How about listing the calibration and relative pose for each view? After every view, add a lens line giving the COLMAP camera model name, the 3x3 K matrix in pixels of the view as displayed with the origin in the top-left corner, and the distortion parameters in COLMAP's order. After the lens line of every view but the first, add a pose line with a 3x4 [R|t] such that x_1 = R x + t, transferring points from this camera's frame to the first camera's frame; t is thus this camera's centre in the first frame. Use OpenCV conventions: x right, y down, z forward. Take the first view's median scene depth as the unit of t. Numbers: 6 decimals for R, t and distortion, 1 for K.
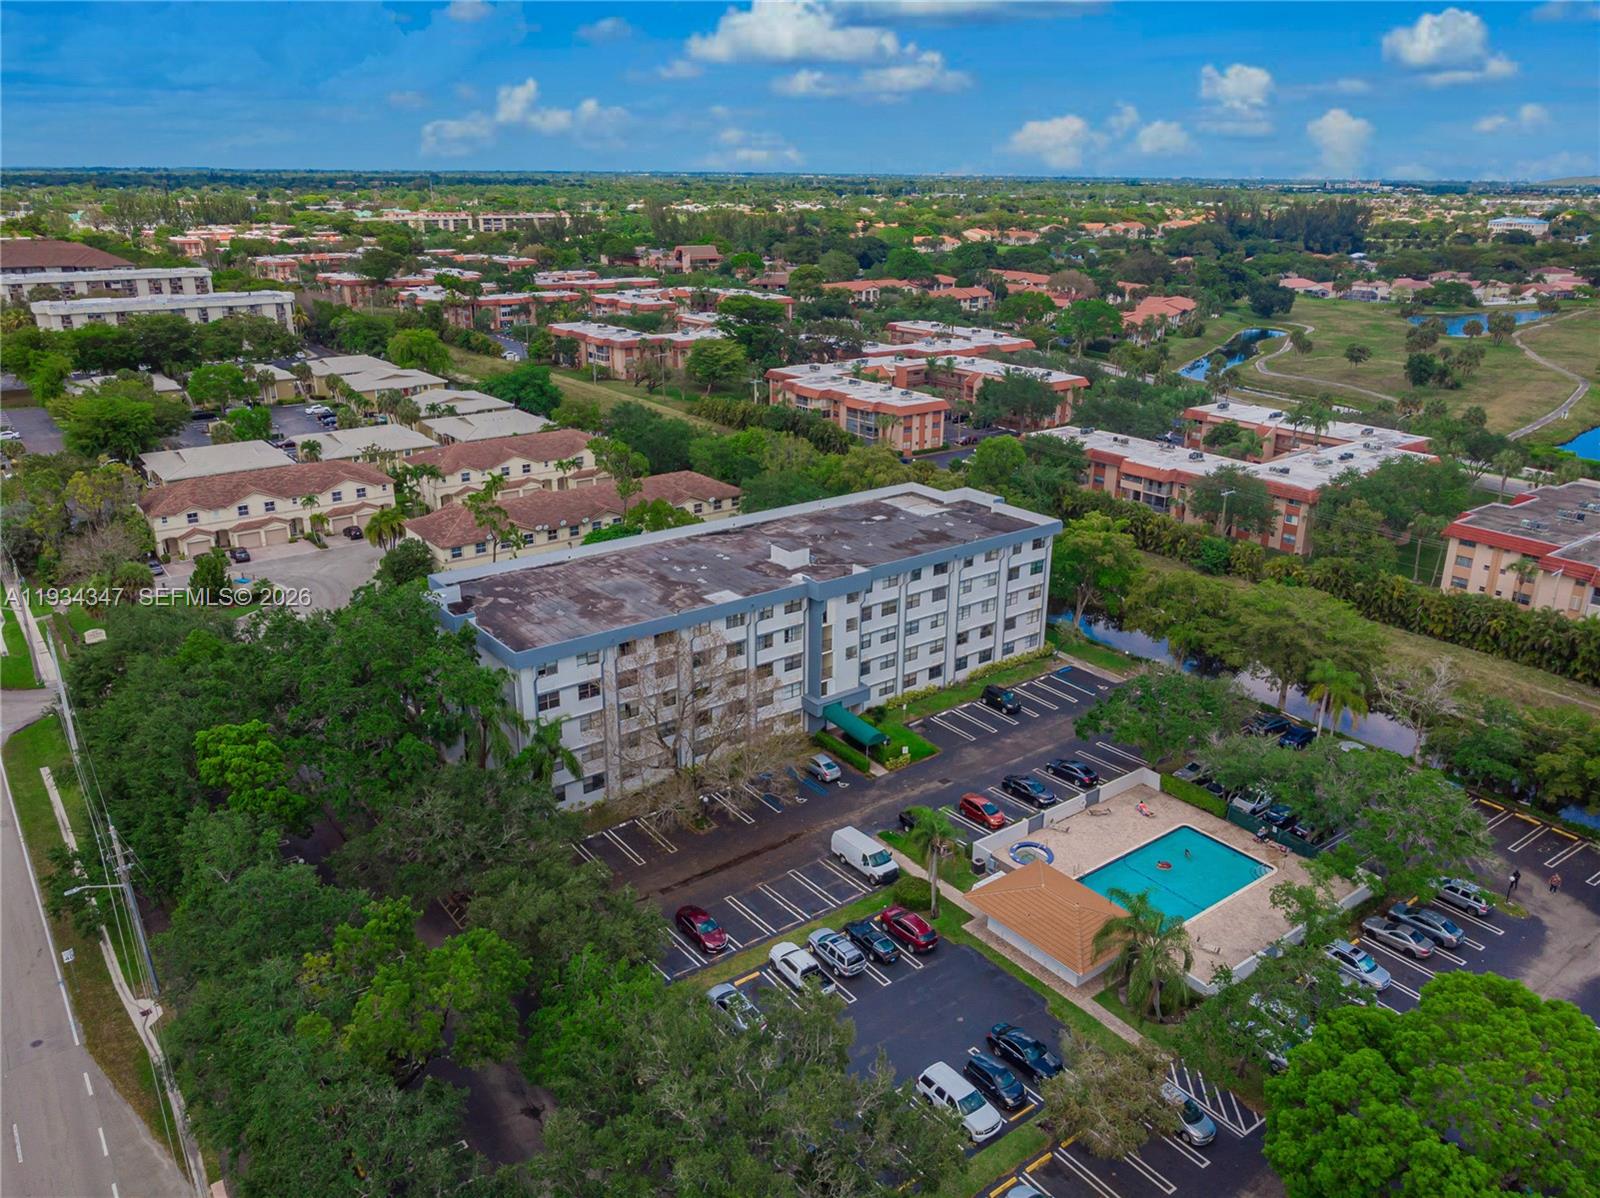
lens RADIAL K [[1203.6, 0, 800.0], [0, 1203.6, 599.0], [0, 0, 1]] dist [-0.002601, 0.045805]
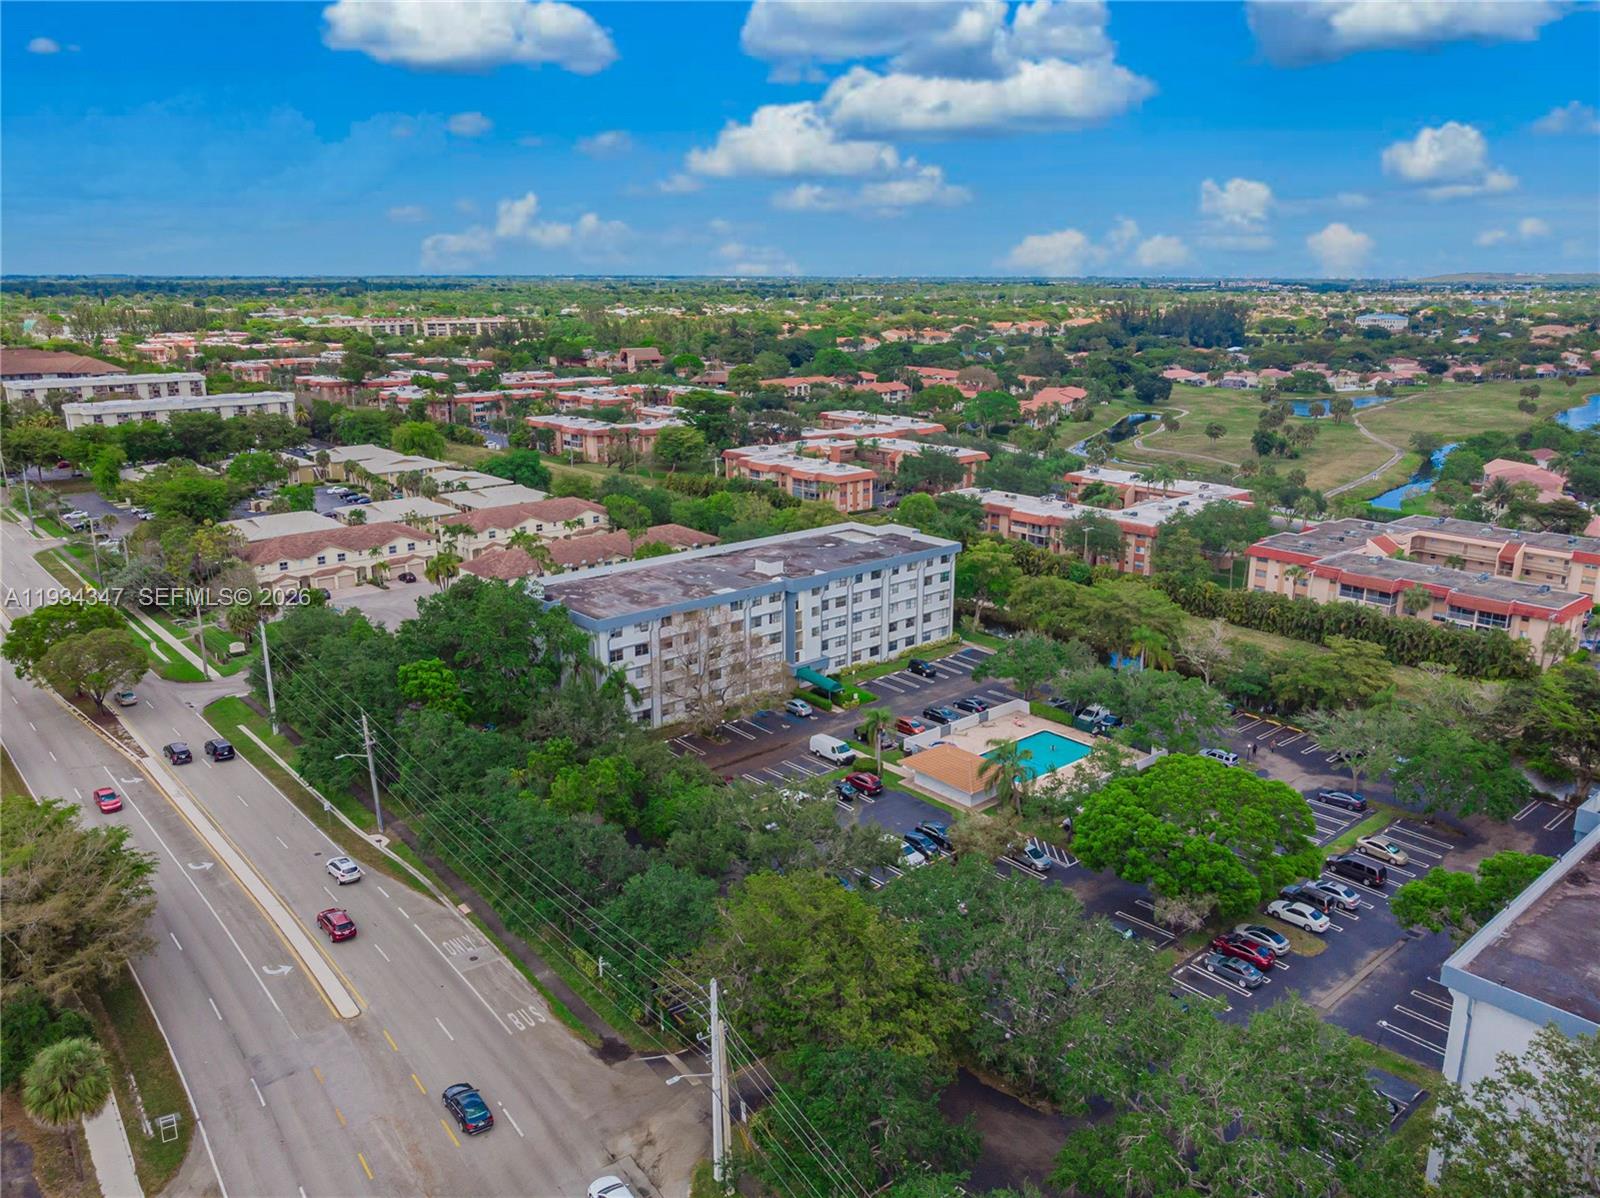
lens RADIAL K [[1202.6, 0, 800.0], [0, 1202.6, 599.0], [0, 0, 1]] dist [0.058717, -0.069603]
pose [[0.997935, -0.023985, 0.059587, -0.027688], [0.028557, 0.996614, -0.077103, 0.053742], [-0.057536, 0.078646, 0.995241, -0.194024]]
